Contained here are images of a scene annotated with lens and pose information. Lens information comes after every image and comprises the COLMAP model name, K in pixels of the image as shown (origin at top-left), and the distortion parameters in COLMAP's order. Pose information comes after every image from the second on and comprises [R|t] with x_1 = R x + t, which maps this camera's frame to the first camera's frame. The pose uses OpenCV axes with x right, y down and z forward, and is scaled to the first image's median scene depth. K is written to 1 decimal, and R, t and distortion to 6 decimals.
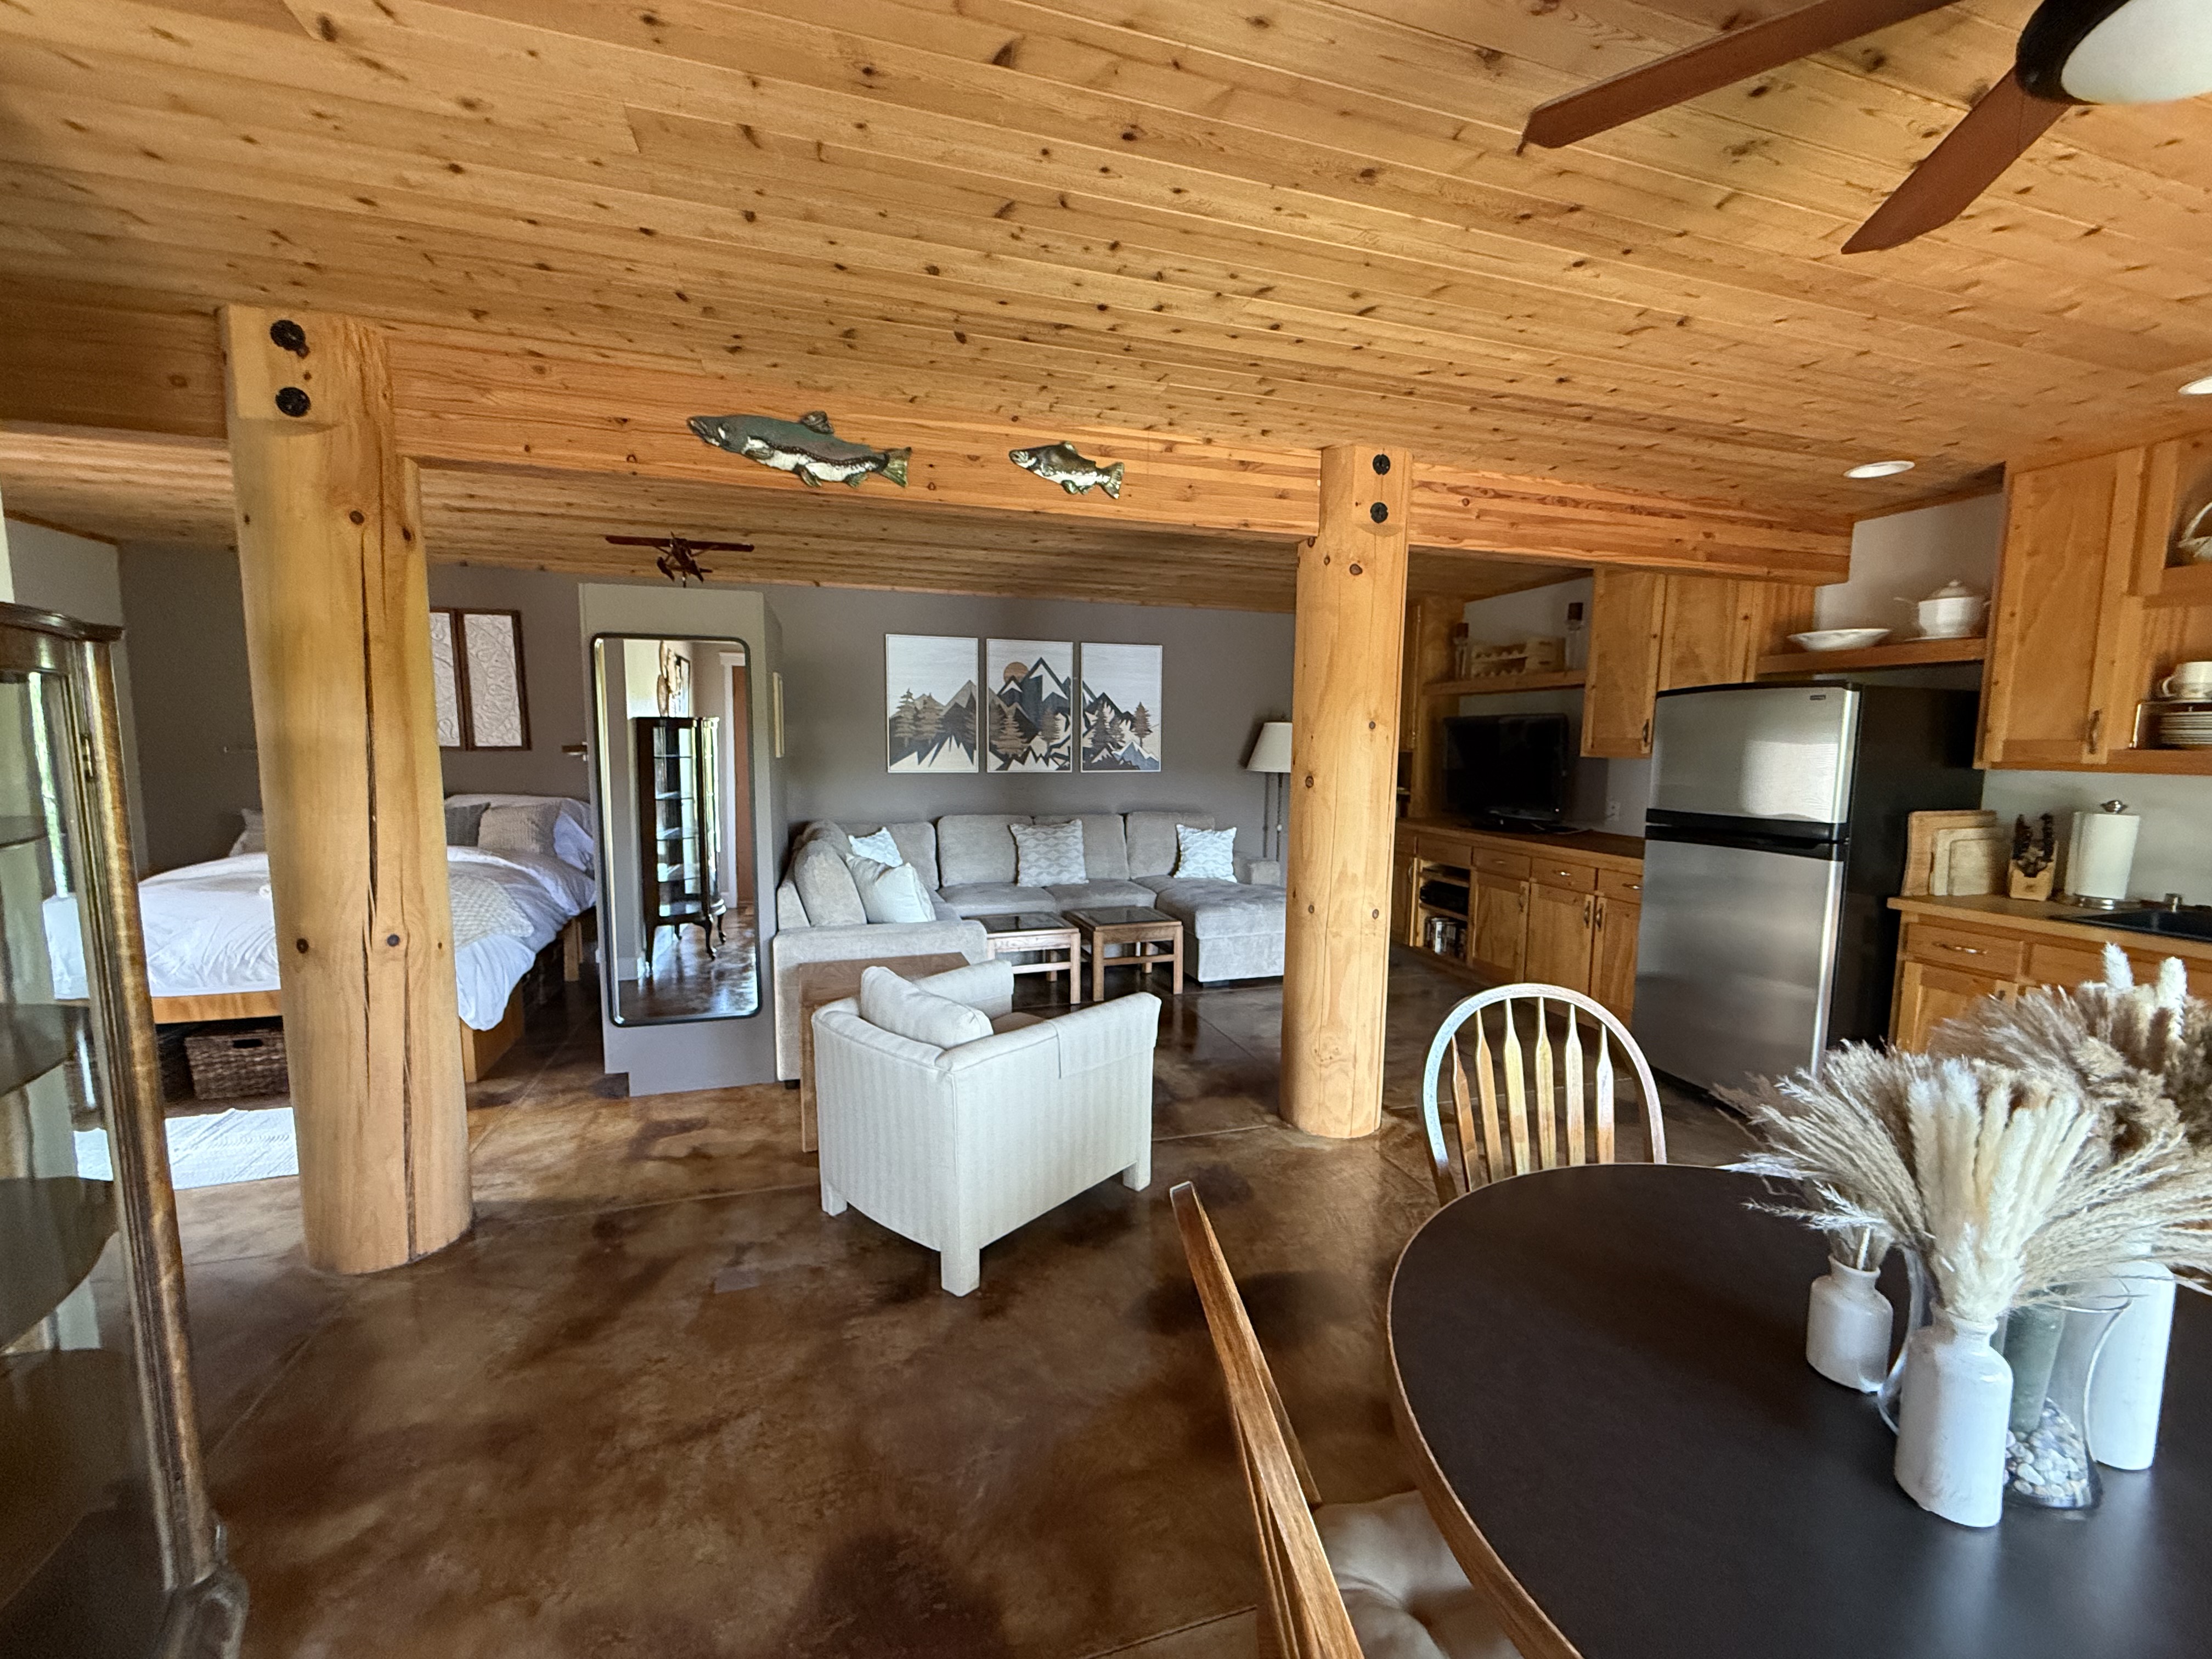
lens RADIAL K [[888.7, 0, 1100.7], [0, 888.7, 831.1], [0, 0, 1]] dist [0.006652, 0.000061]
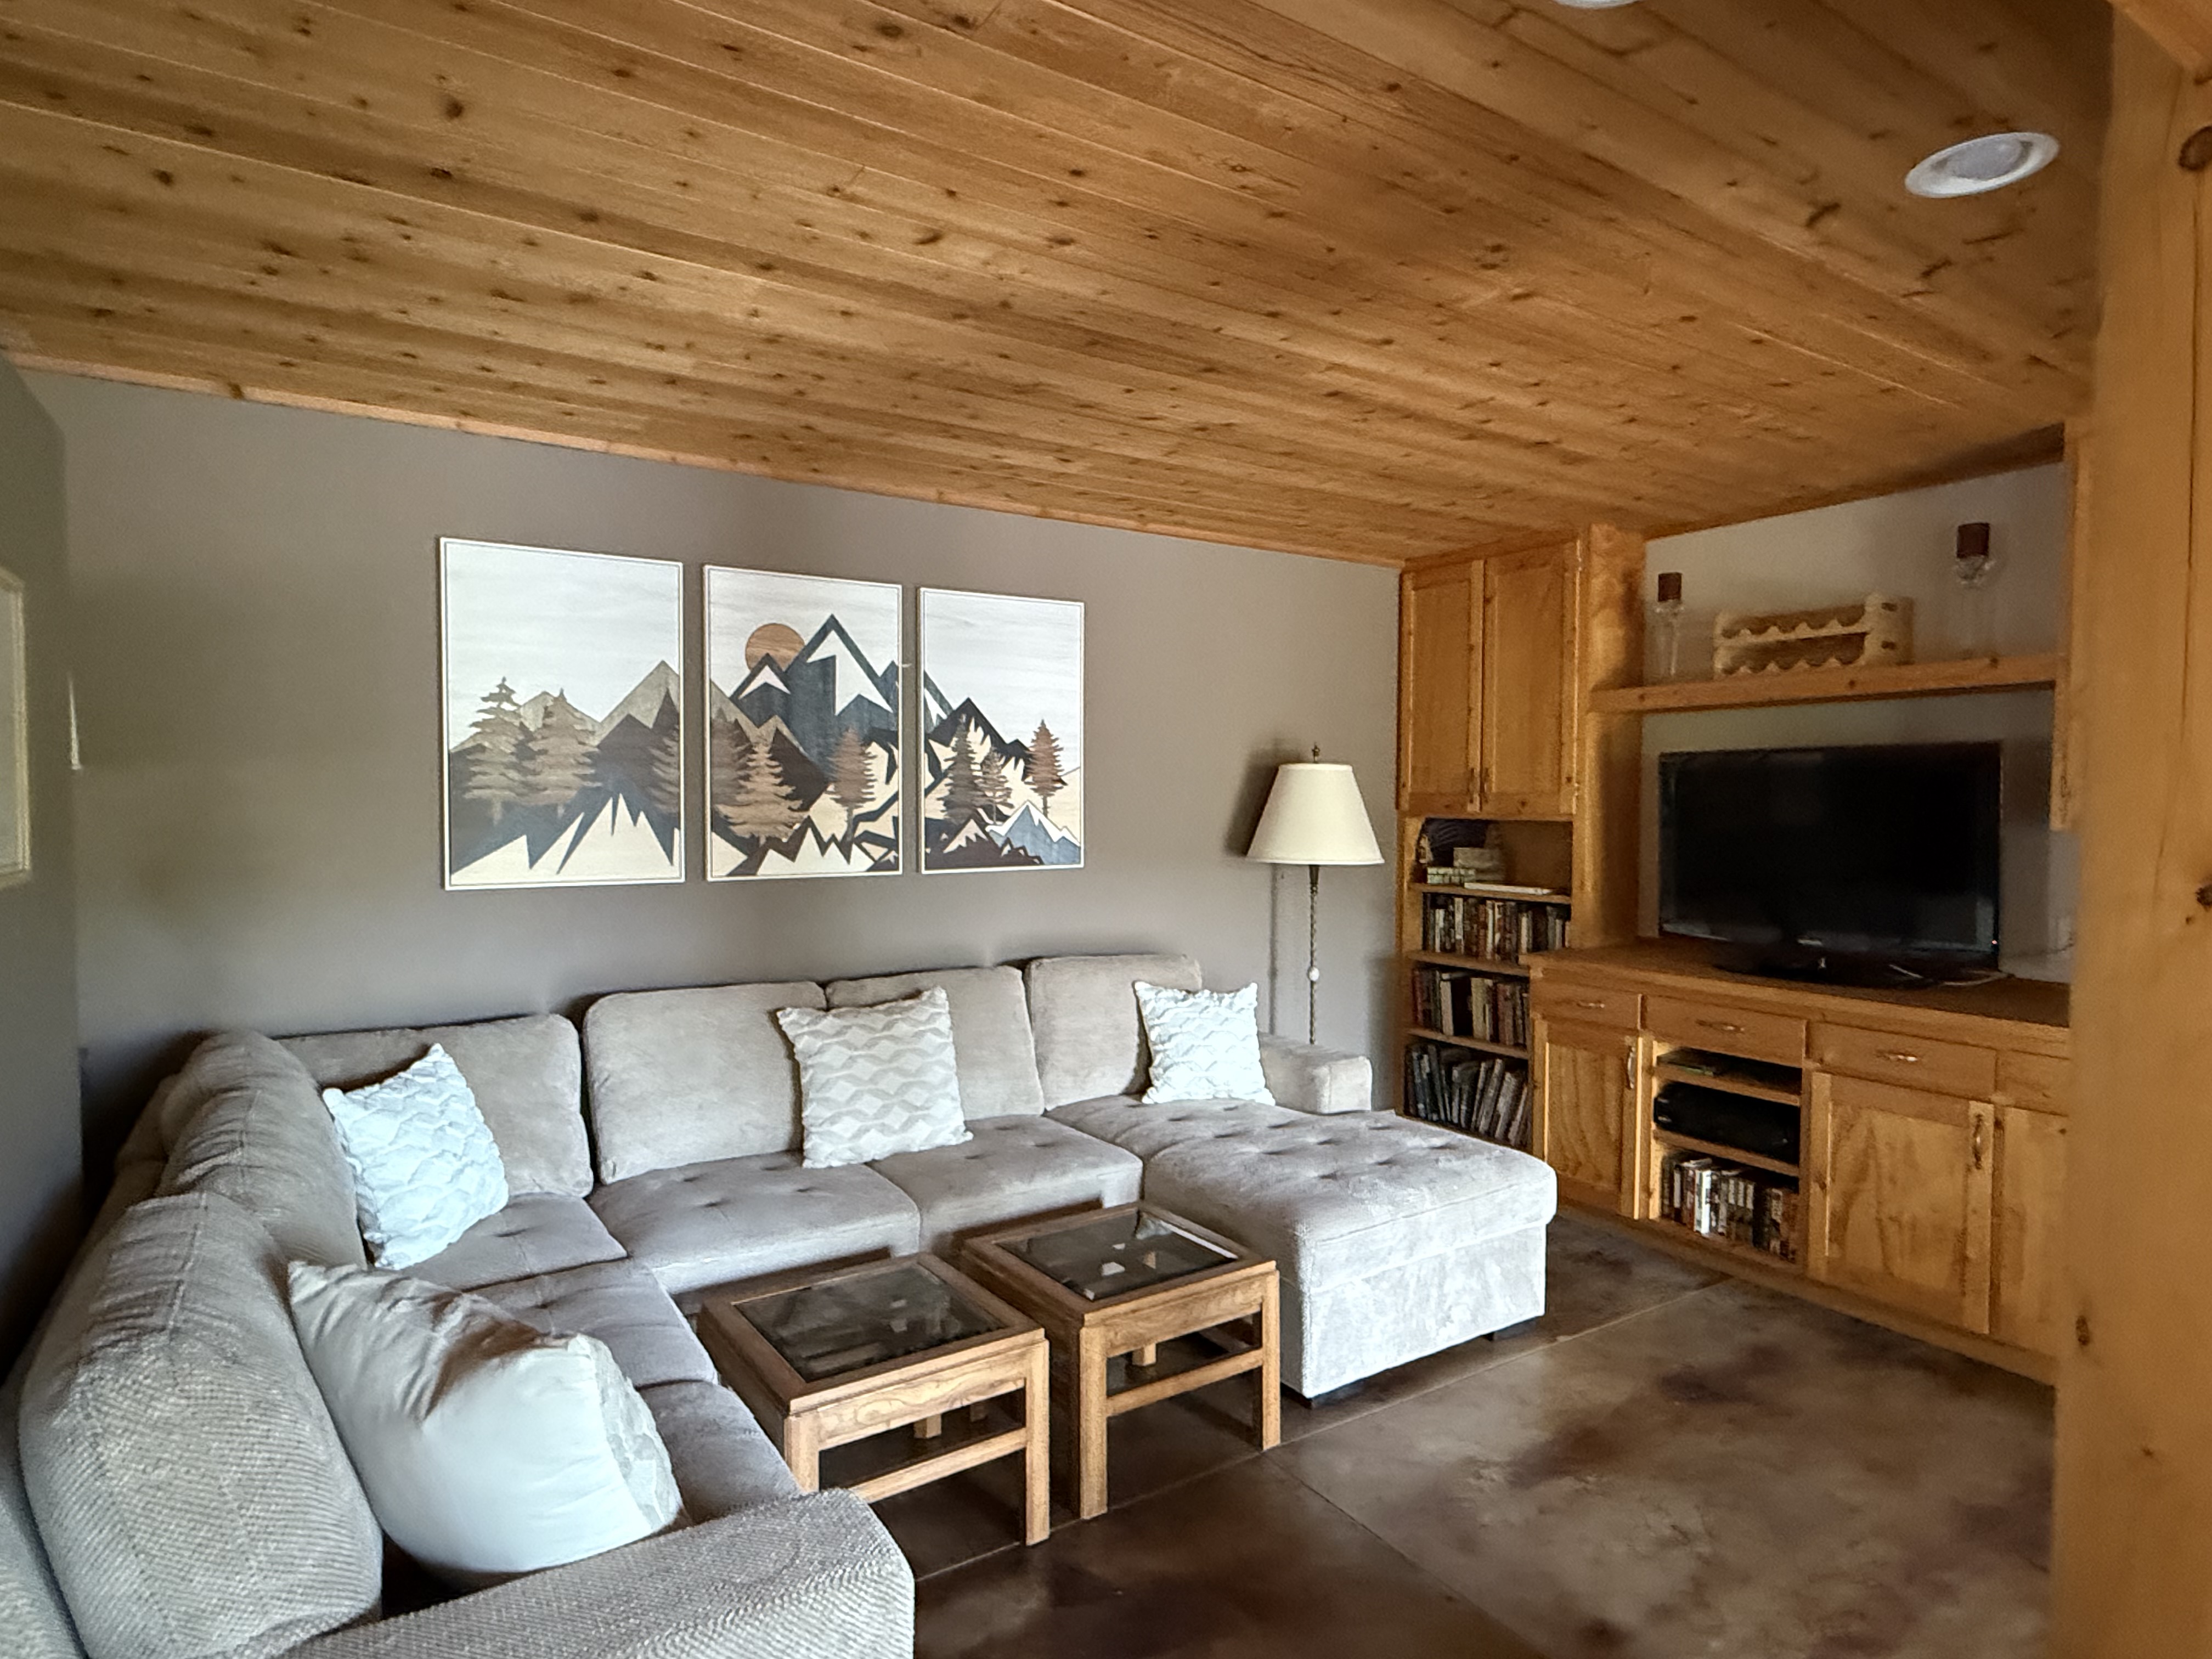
lens RADIAL K [[1225.4, 0, 1105.3], [0, 1225.4, 837.4], [0, 0, 1]] dist [-0.000259, 0.001454]
pose [[0.961963, -0.015830, 0.272719, -0.105631], [0.034258, 0.997429, -0.062944, -0.044664], [-0.271022, 0.069892, 0.960032, 0.399551]]
